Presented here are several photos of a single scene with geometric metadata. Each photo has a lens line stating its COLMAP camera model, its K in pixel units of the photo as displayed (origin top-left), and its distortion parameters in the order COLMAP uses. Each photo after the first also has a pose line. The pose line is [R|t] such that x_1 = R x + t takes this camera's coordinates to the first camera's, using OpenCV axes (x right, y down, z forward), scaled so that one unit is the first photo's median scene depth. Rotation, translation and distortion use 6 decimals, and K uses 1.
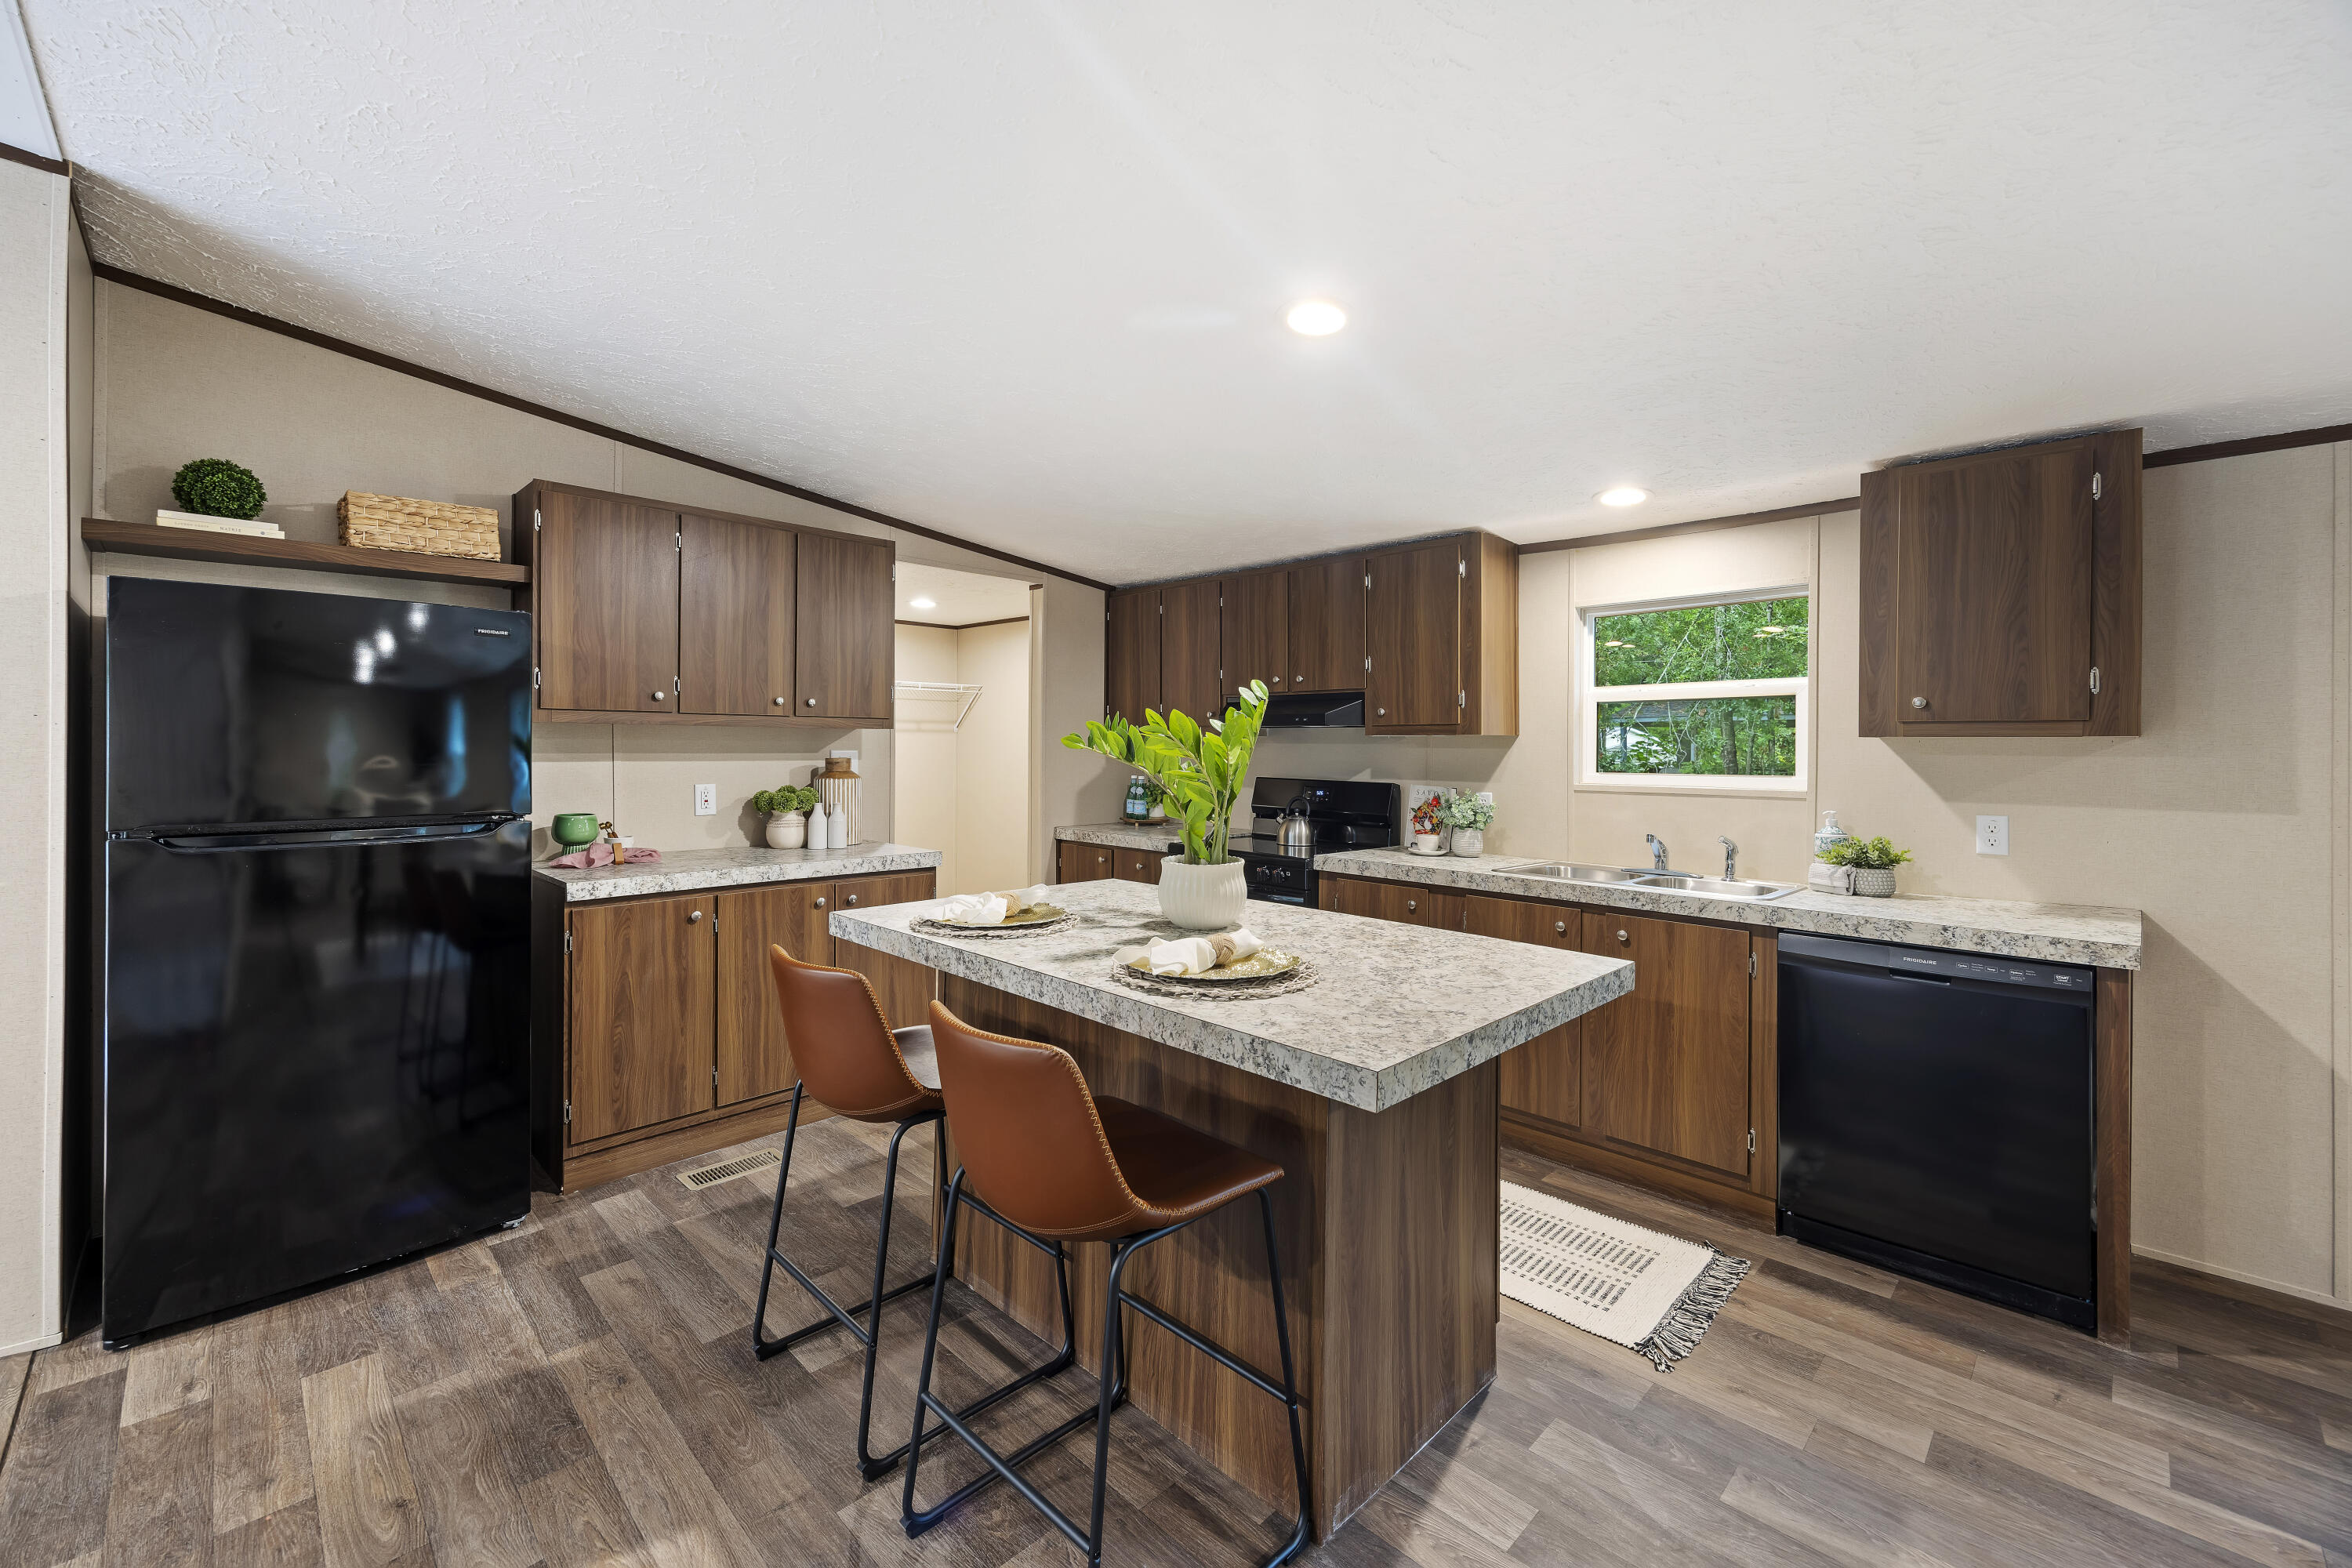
lens RADIAL K [[918.6, 0, 1182.2], [0, 918.6, 750.4], [0, 0, 1]] dist [0.000144, -0.000104]
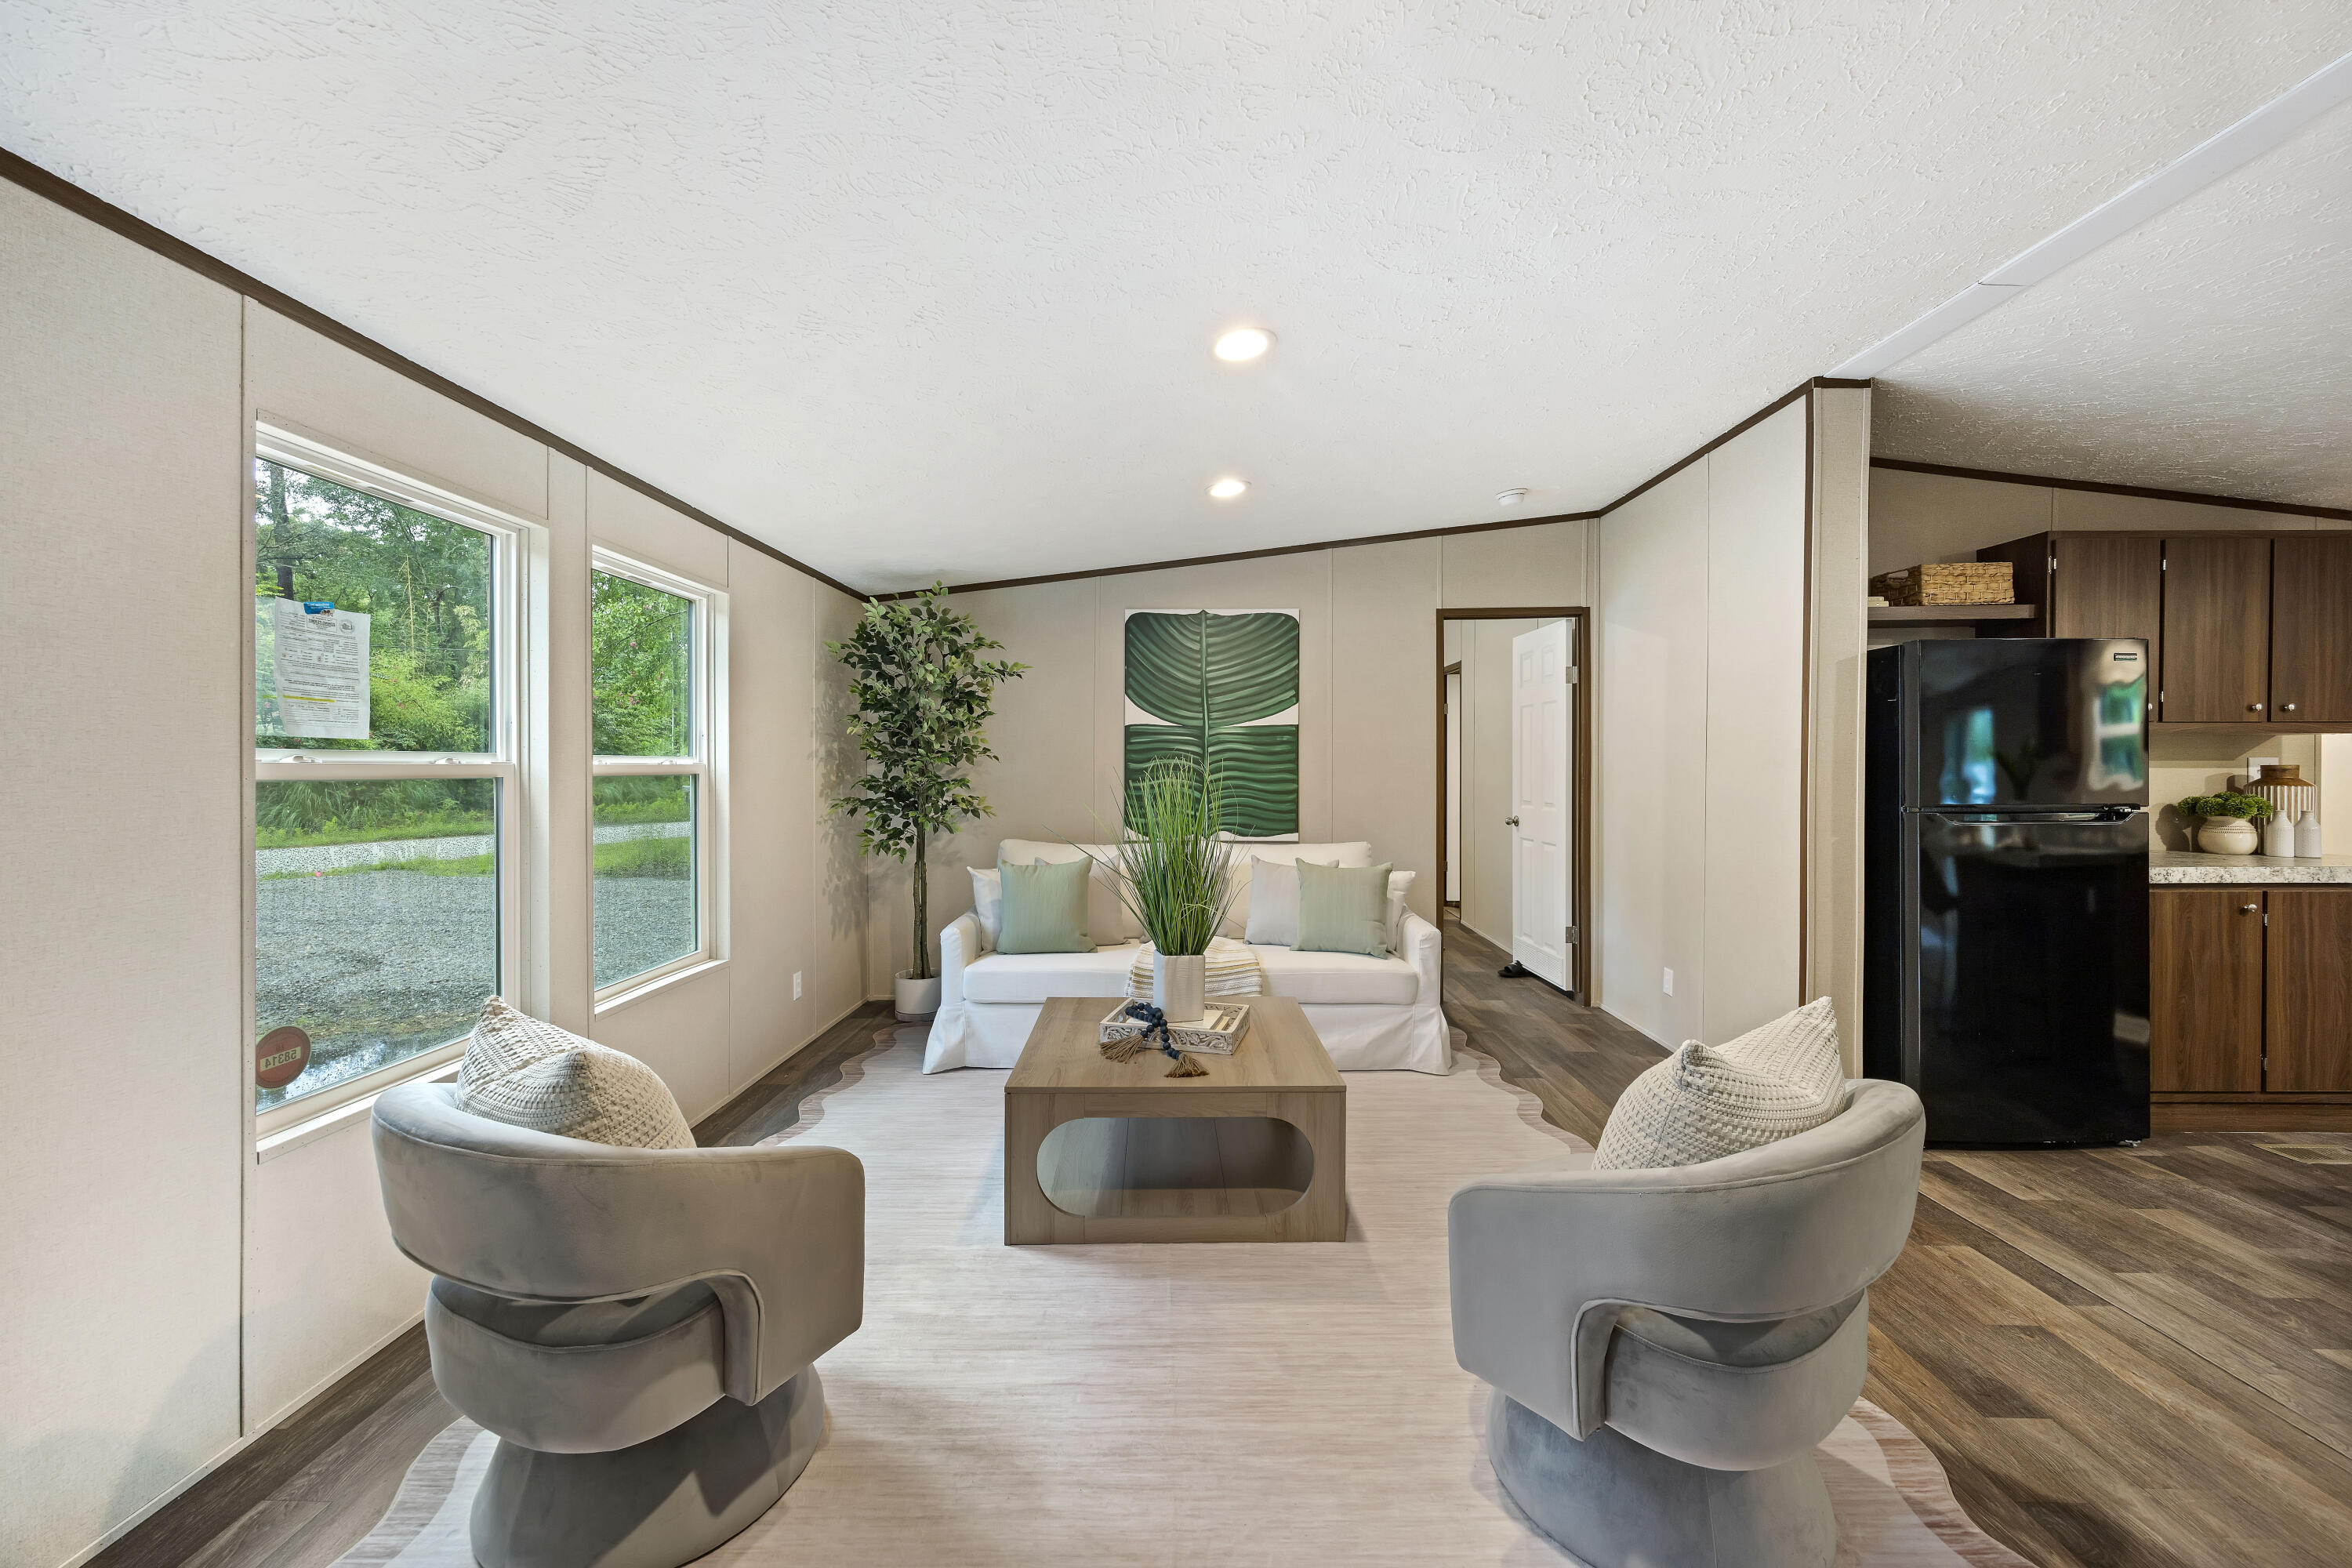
lens RADIAL K [[901.7, 0, 1198.9], [0, 901.7, 769.0], [0, 0, 1]] dist [0.001361, 0.000387]
pose [[0.701878, -0.001699, -0.712295, -0.648492], [0.000394, 0.999998, -0.001997, 0.018699], [0.712297, 0.001121, 0.701878, -0.628899]]
